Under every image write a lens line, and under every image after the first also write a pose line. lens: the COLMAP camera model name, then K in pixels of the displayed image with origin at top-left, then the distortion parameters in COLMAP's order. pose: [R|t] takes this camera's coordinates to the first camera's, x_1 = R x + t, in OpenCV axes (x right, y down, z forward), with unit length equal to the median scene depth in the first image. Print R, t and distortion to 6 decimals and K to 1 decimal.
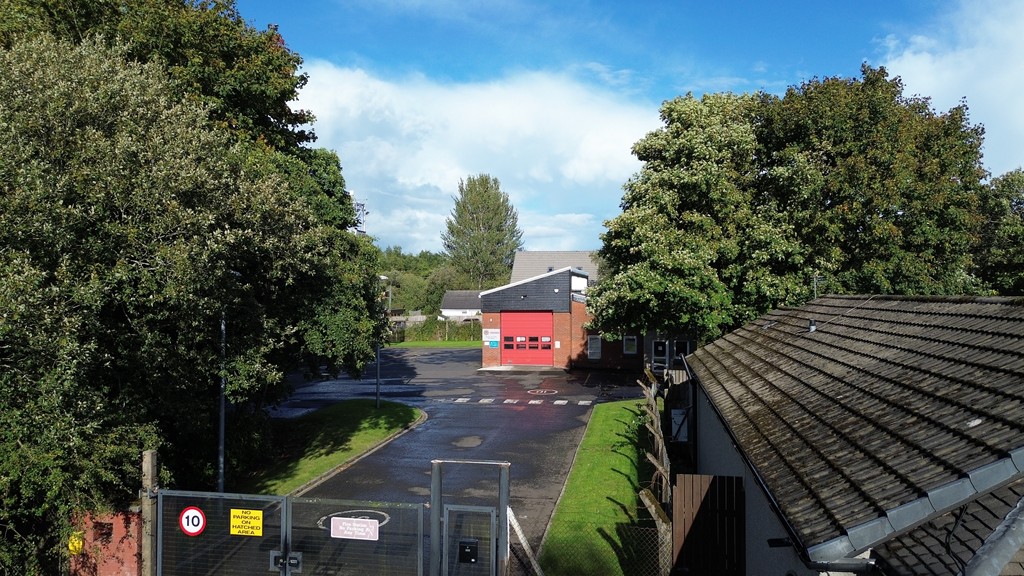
lens RADIAL K [[724.3, 0, 517.1], [0, 724.3, 287.5], [0, 0, 1]] dist [0.066692, -0.066002]
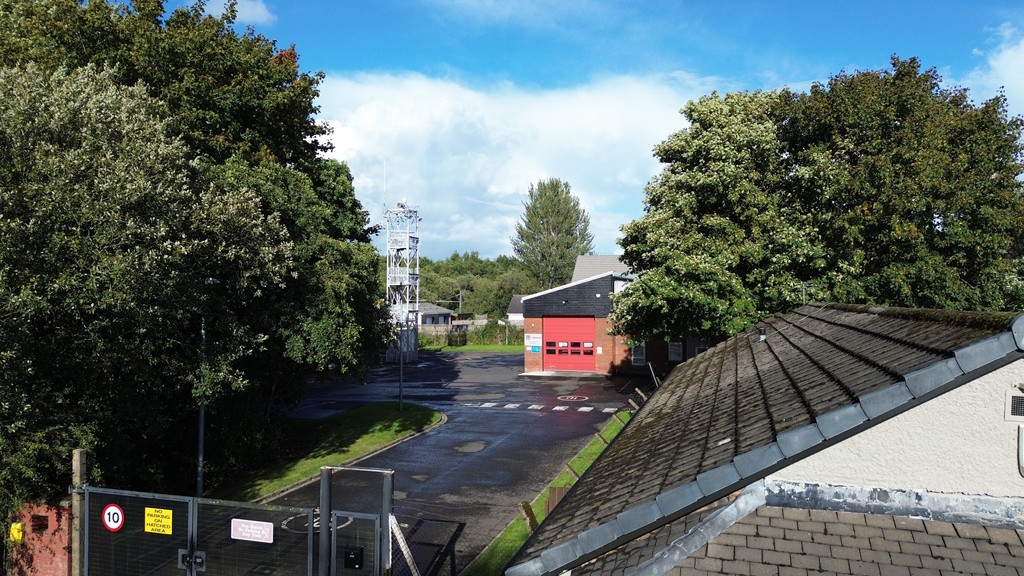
lens RADIAL K [[724.3, 0, 517.1], [0, 724.3, 287.5], [0, 0, 1]] dist [0.066692, -0.066002]
pose [[0.993009, -0.001222, -0.118031, 0.101237], [0.000575, 0.999985, -0.005518, -0.002194], [0.118036, 0.005412, 0.992995, 0.007420]]
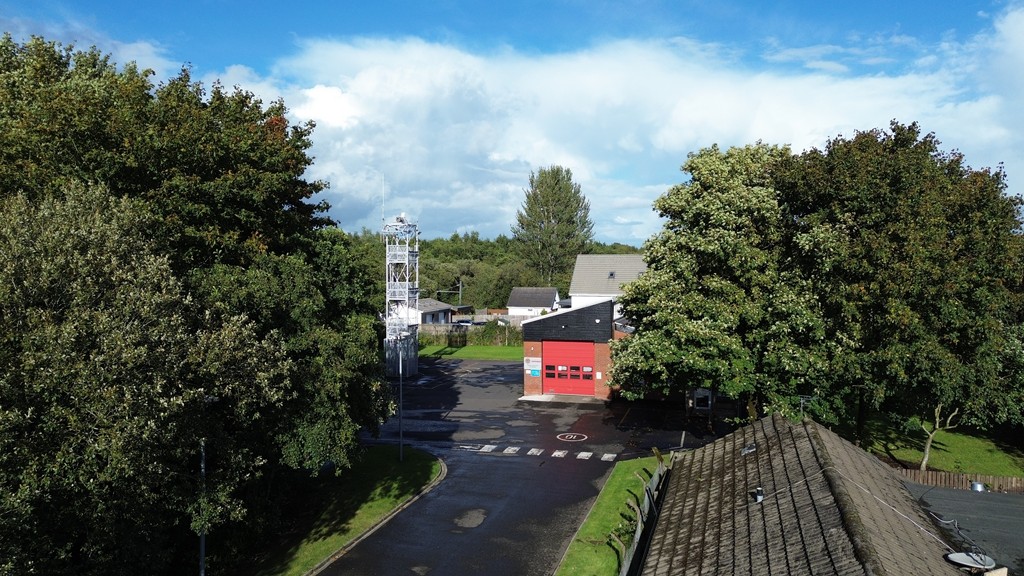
lens RADIAL K [[722.1, 0, 516.7], [0, 722.1, 282.4], [0, 0, 1]] dist [0.026099, -0.002109]
pose [[0.992910, 0.004066, -0.118800, 0.101395], [-0.000341, 0.999508, 0.031364, -0.130968], [0.118869, -0.031102, 0.992423, 0.017030]]
